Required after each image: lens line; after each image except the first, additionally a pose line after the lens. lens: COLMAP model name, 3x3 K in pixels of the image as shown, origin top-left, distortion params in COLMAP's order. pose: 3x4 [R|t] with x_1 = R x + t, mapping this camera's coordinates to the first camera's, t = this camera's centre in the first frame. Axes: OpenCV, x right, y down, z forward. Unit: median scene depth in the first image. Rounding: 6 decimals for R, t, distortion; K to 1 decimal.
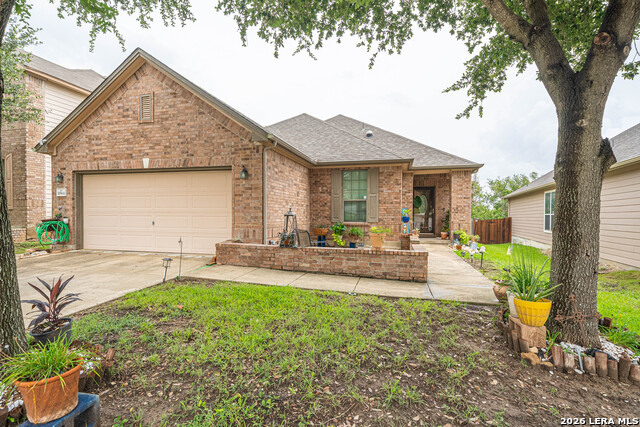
lens RADIAL K [[317.9, 0, 322.2], [0, 317.9, 216.0], [0, 0, 1]] dist [-0.001790, 0.000186]
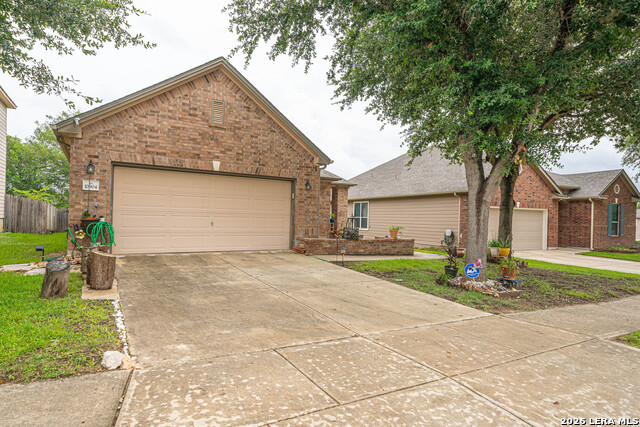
lens RADIAL K [[359.9, 0, 319.7], [0, 359.9, 214.2], [0, 0, 1]] dist [0.001717, -0.002038]
pose [[0.694935, 0.019242, 0.718815, -1.129138], [-0.018753, 0.999787, -0.008634, -0.004053], [-0.718828, -0.007480, 0.695148, -0.061445]]
